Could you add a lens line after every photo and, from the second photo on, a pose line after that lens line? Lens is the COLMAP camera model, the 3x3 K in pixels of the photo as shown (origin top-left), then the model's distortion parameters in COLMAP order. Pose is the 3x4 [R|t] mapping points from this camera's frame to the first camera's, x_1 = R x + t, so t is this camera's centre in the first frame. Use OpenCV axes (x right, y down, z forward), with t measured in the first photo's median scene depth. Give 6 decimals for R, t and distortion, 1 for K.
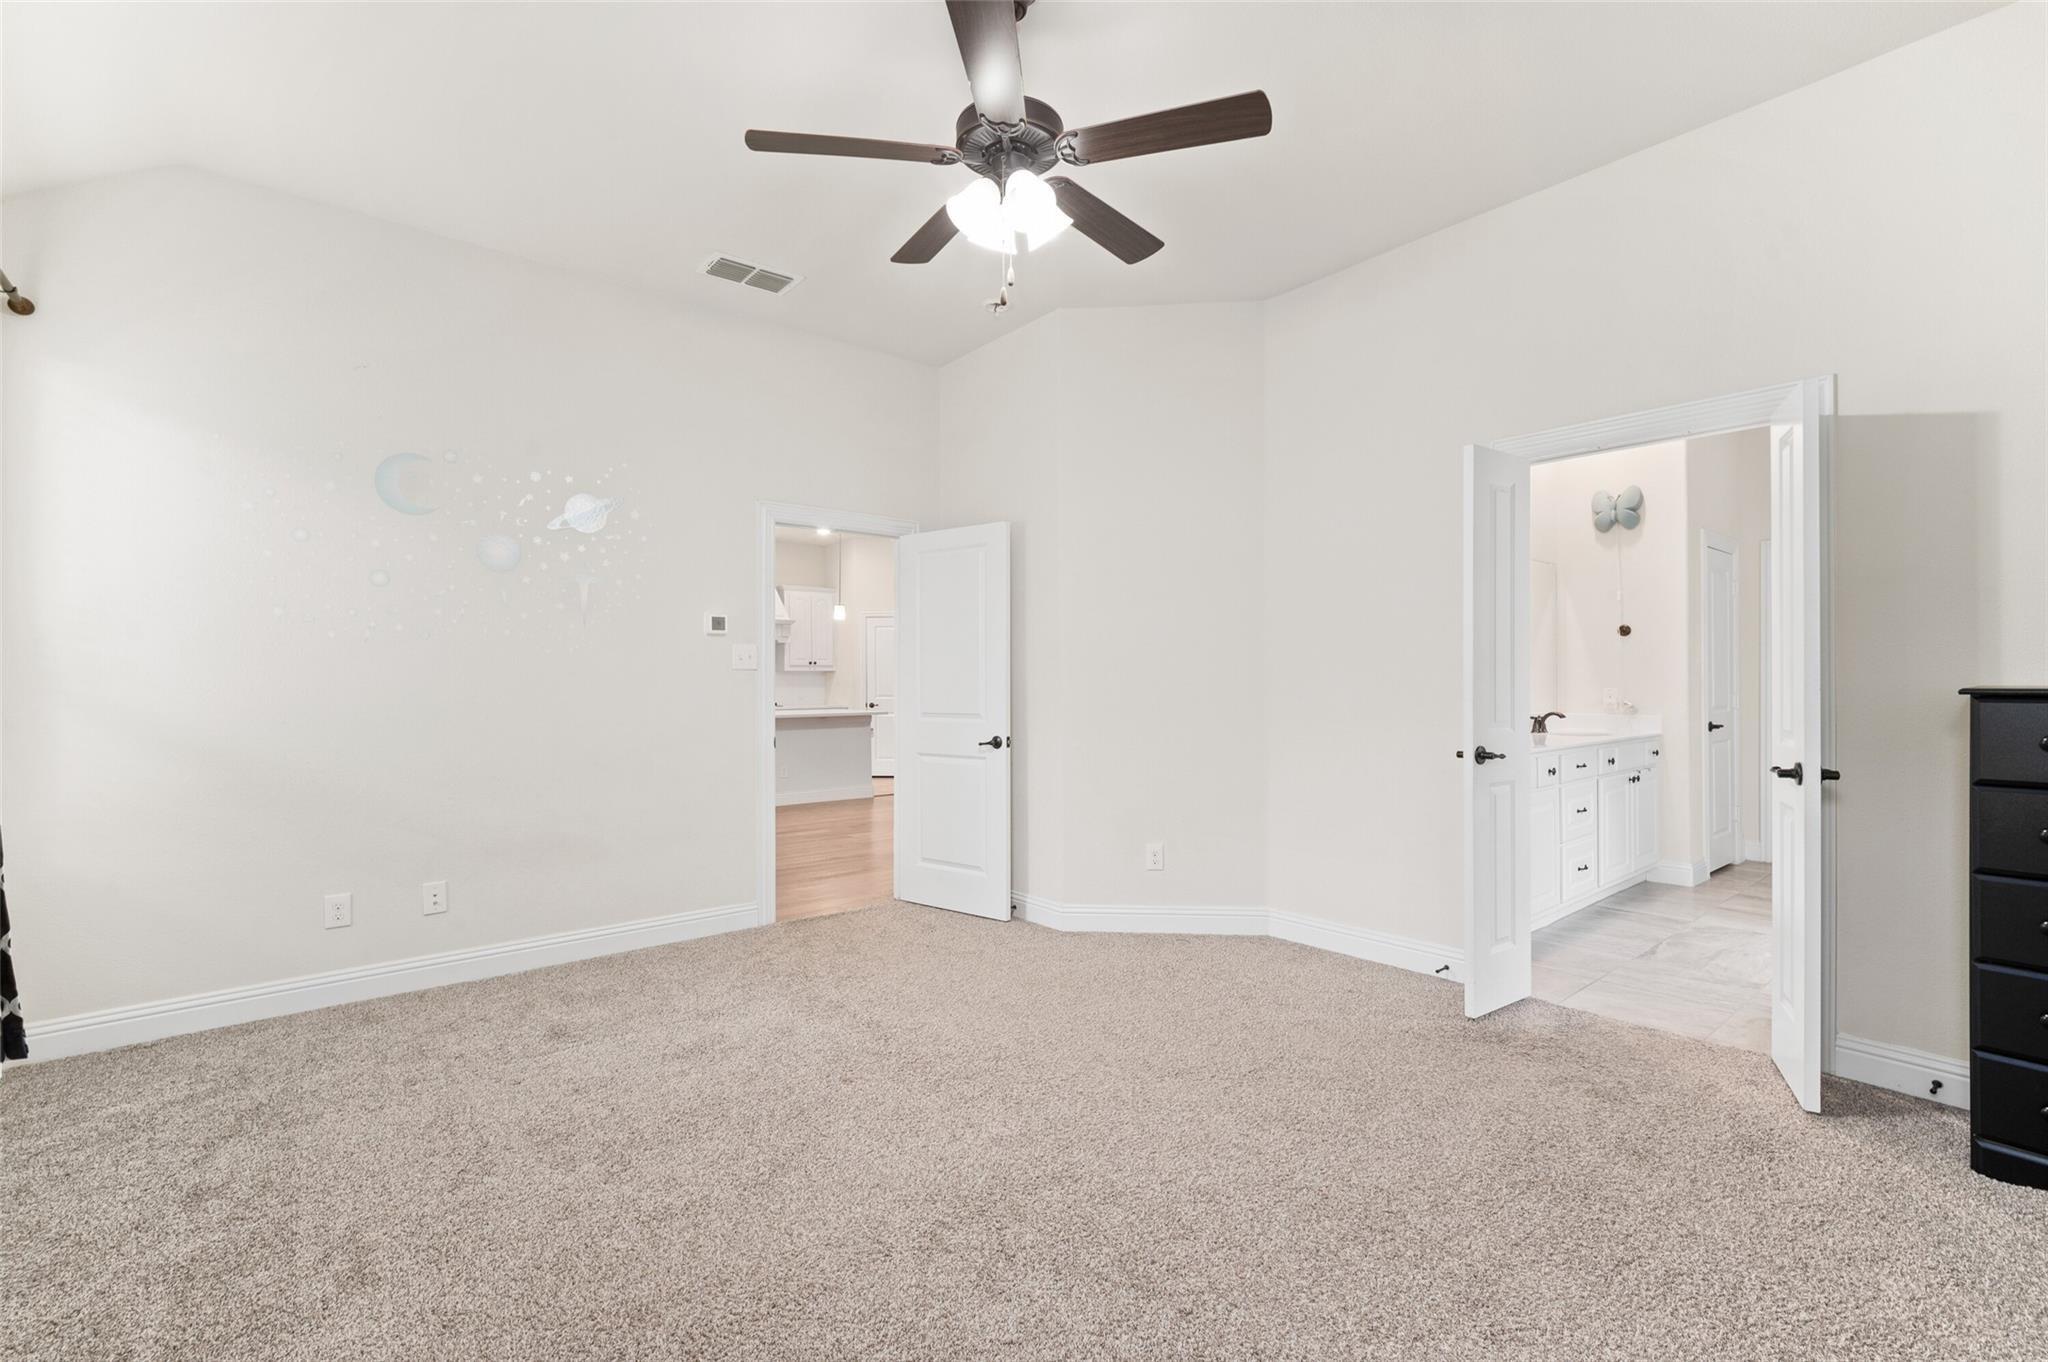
lens RADIAL K [[891.0, 0, 1019.7], [0, 891.0, 673.8], [0, 0, 1]] dist [-0.001520, 0.001335]
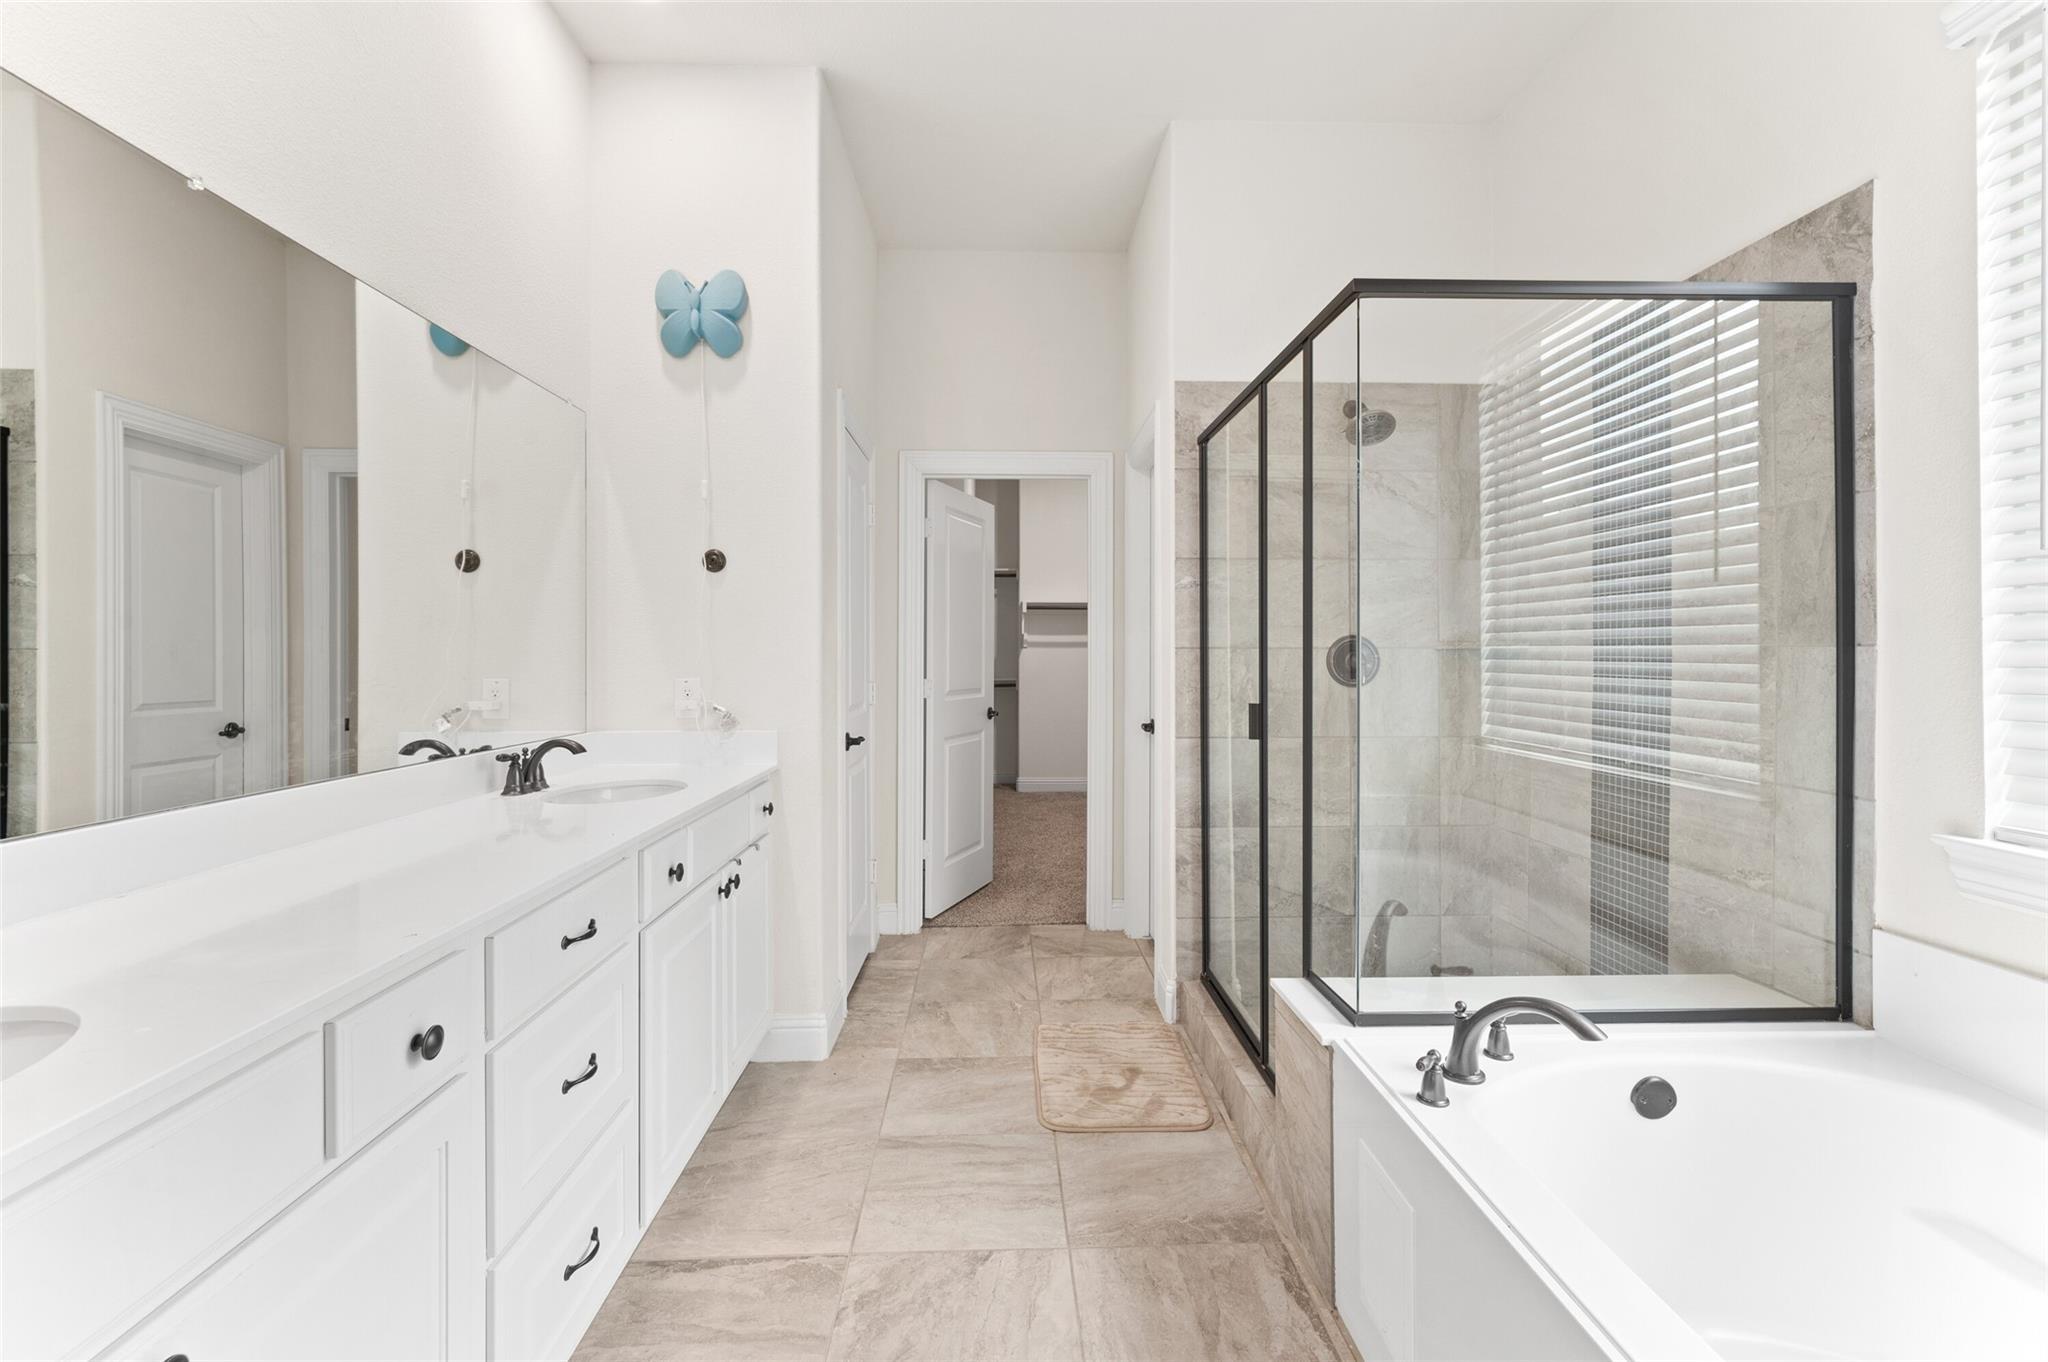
lens RADIAL K [[891.0, 0, 1033.1], [0, 891.0, 666.4], [0, 0, 1]] dist [-0.001520, 0.001335]
pose [[0.615099, -0.005355, 0.788432, 0.400537], [-0.004760, 0.999933, 0.010505, 0.003394], [-0.788436, -0.010215, 0.615032, 0.560628]]
